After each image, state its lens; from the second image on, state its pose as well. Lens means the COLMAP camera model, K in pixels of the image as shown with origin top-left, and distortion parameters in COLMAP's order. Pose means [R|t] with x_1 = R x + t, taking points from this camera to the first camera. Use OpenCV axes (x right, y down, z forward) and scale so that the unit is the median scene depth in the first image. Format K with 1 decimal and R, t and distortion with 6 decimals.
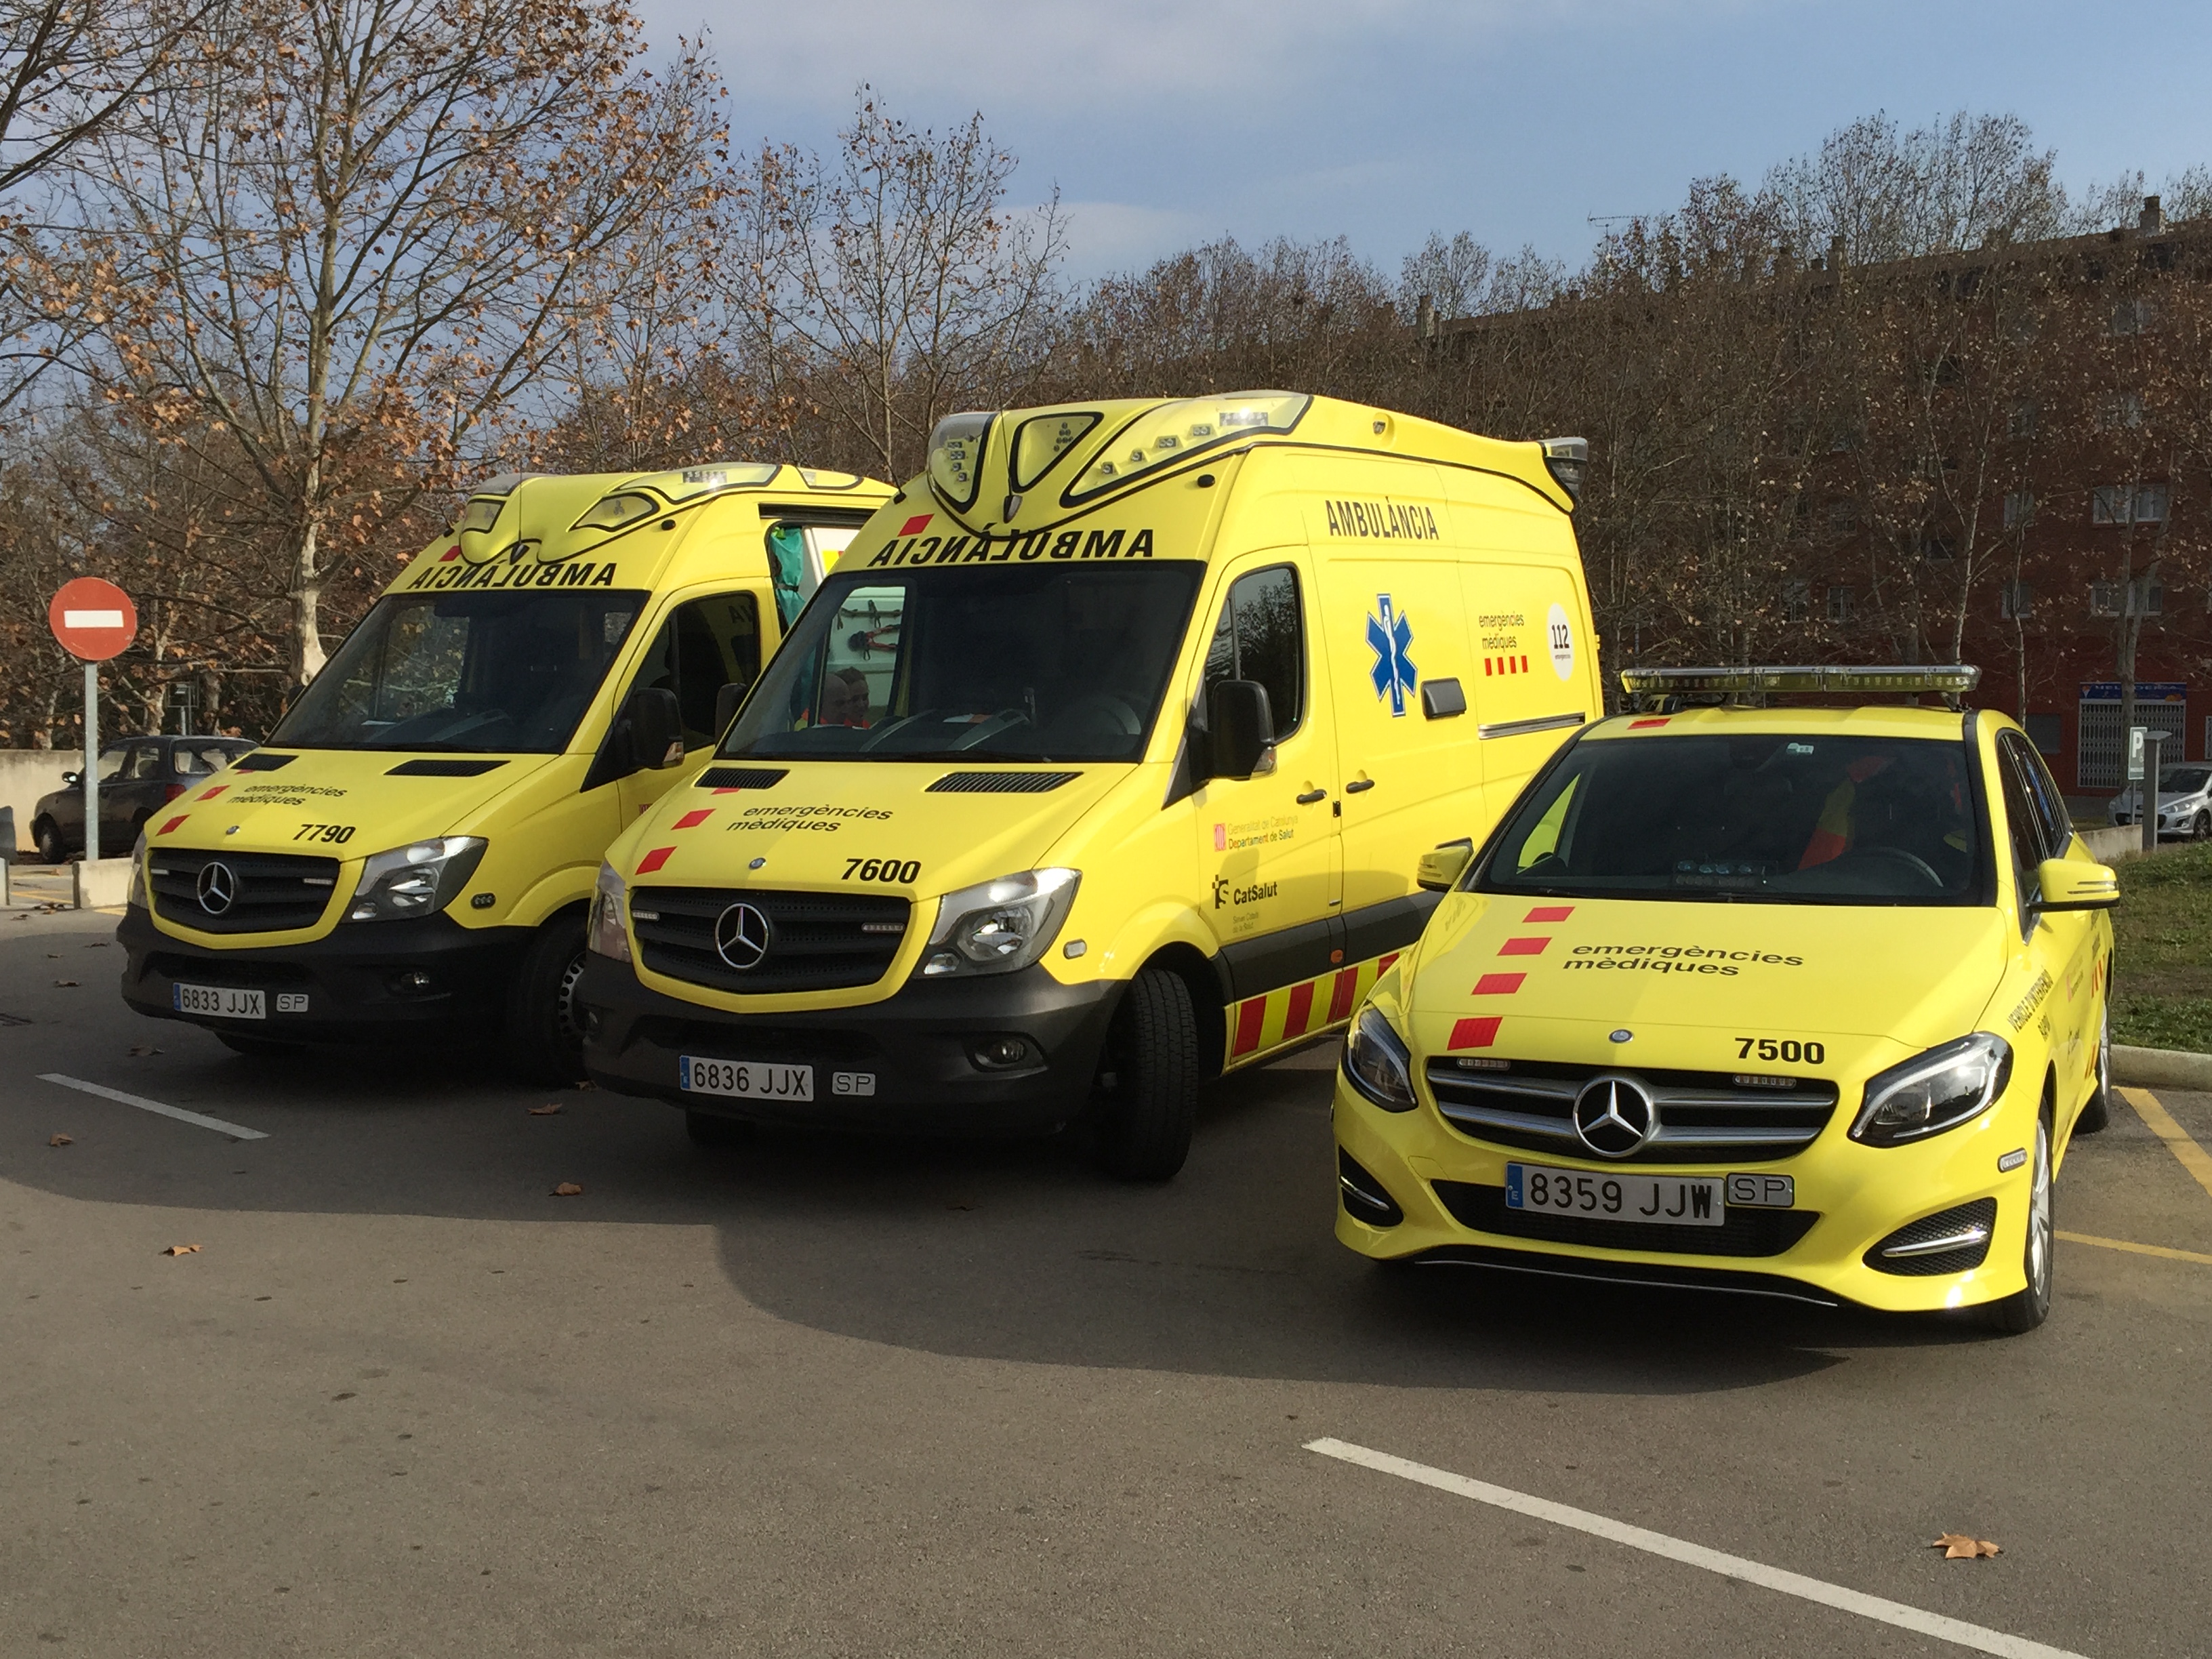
lens RADIAL K [[2310.4, 0, 1106.0], [0, 2310.4, 829.5], [0, 0, 1]] dist [0.074769, -0.024338]
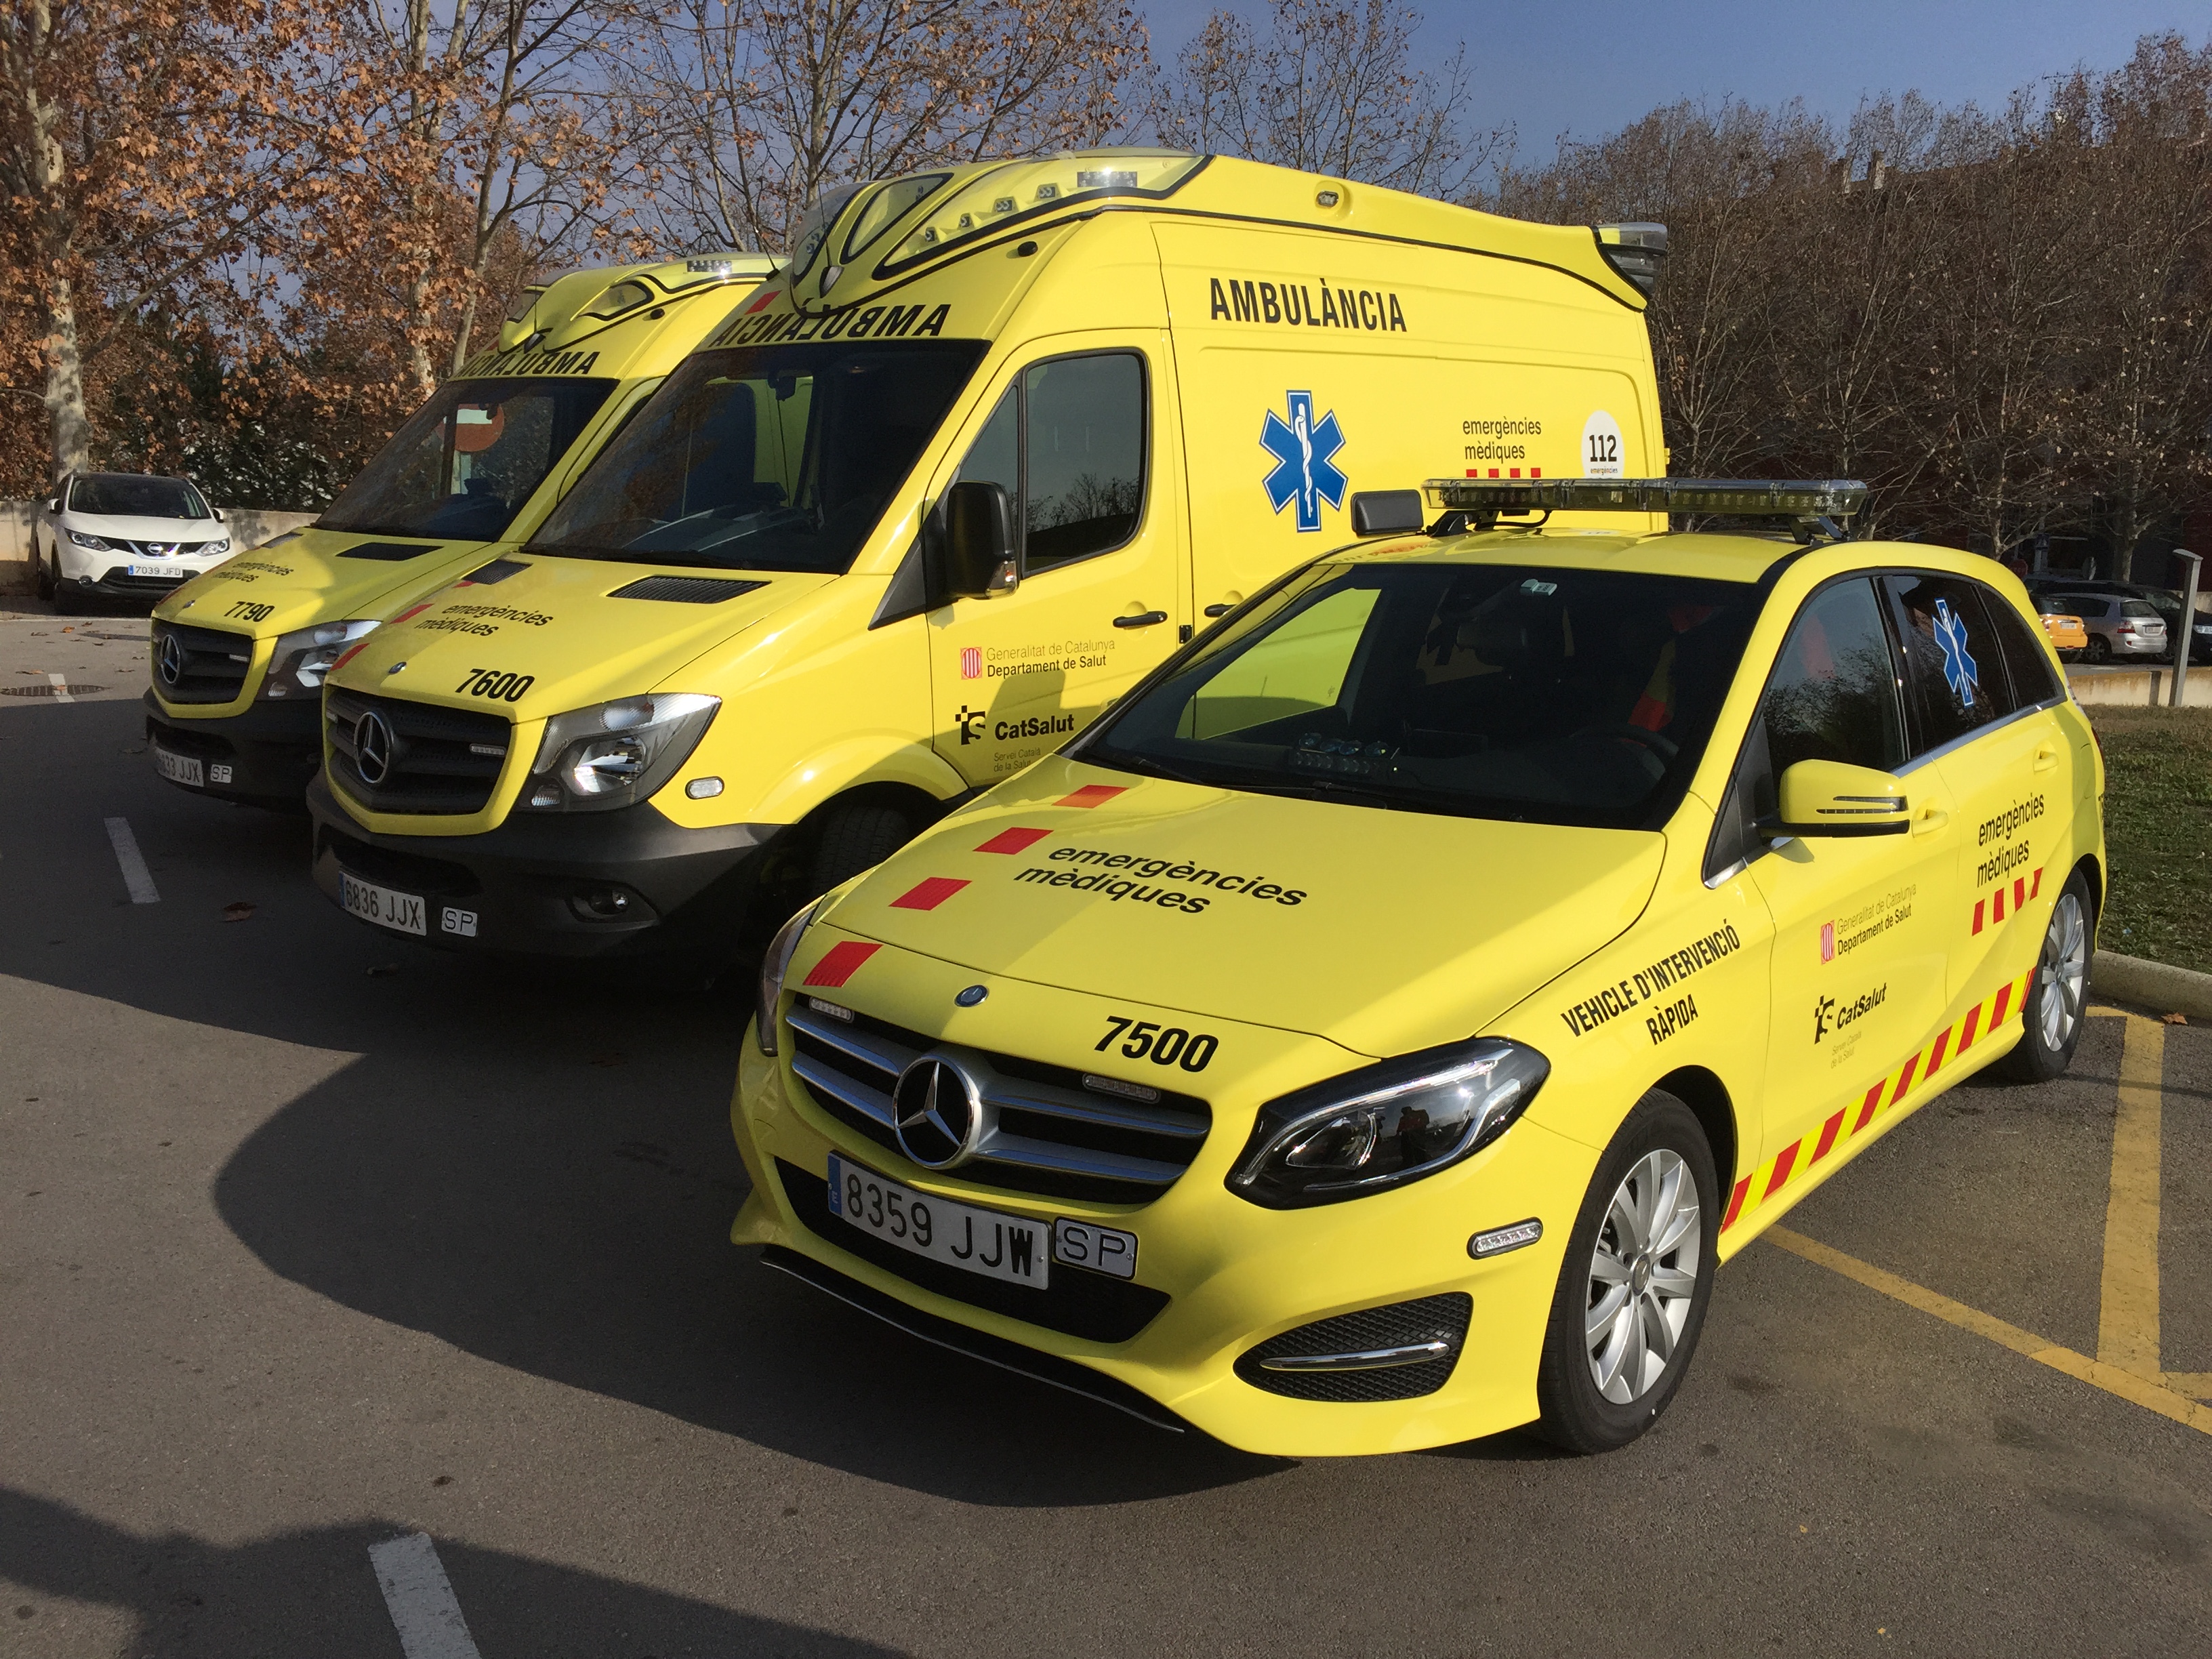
lens RADIAL K [[1838.2, 0, 1106.0], [0, 1838.2, 829.5], [0, 0, 1]] dist [0.101337, -0.137278]
pose [[0.969474, 0.069130, -0.235246, 0.255029], [-0.041655, 0.991921, 0.119825, -0.018854], [0.241629, -0.106368, 0.964521, 0.315377]]
